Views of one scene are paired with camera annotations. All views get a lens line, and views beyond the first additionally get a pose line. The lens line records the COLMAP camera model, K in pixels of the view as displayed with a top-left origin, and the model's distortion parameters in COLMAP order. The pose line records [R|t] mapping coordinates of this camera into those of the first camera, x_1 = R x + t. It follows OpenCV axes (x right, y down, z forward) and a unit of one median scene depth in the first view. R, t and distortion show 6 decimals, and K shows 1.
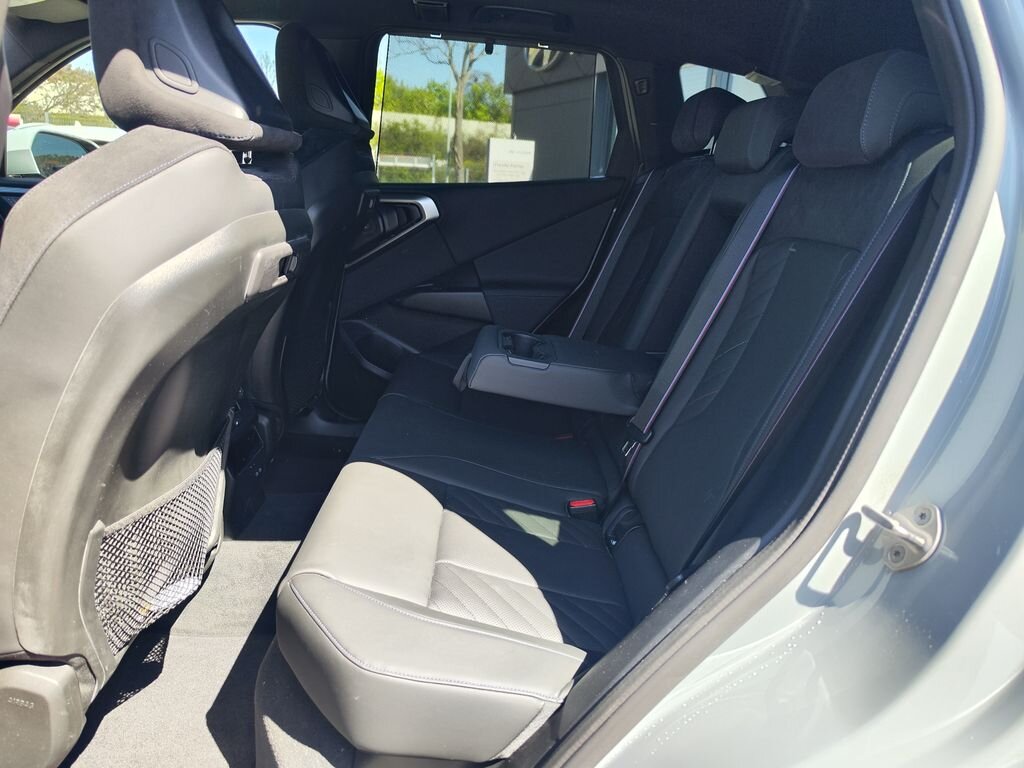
lens RADIAL K [[902.8, 0, 512.7], [0, 902.8, 370.8], [0, 0, 1]] dist [0.019554, -0.003816]
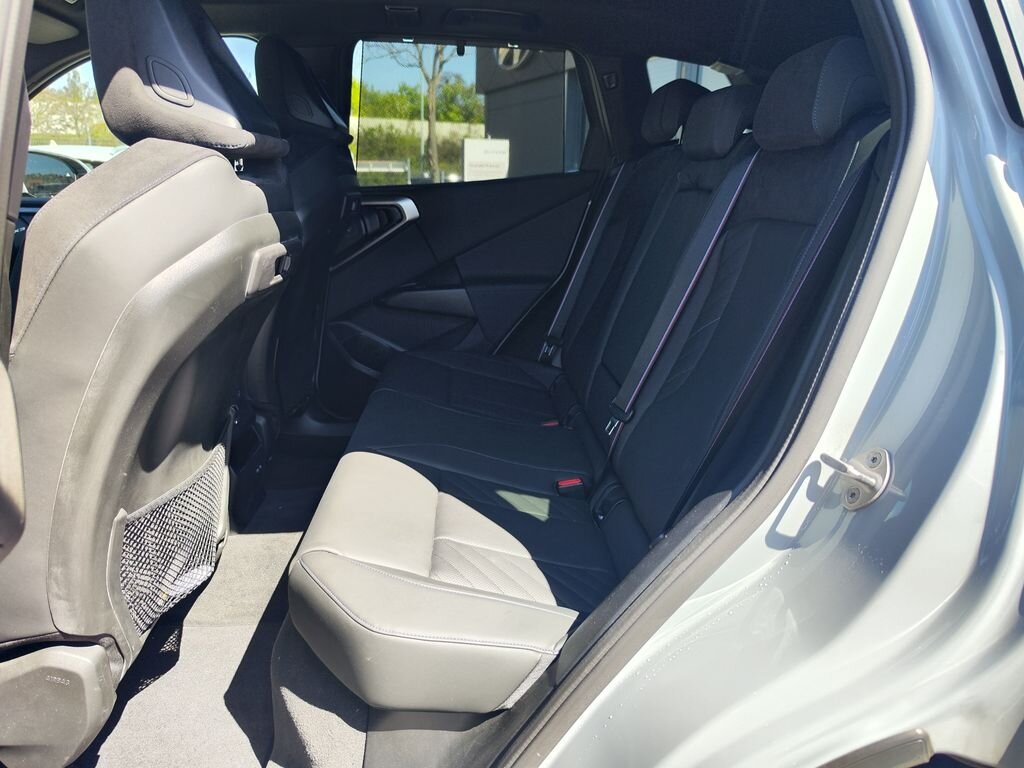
lens RADIAL K [[988.0, 0, 499.1], [0, 988.0, 415.7], [0, 0, 1]] dist [0.010895, 0.008870]
pose [[0.998964, -0.045376, 0.003563, -0.006711], [0.045308, 0.998824, 0.017245, 0.053306], [-0.004341, -0.017066, 0.999845, -0.170703]]
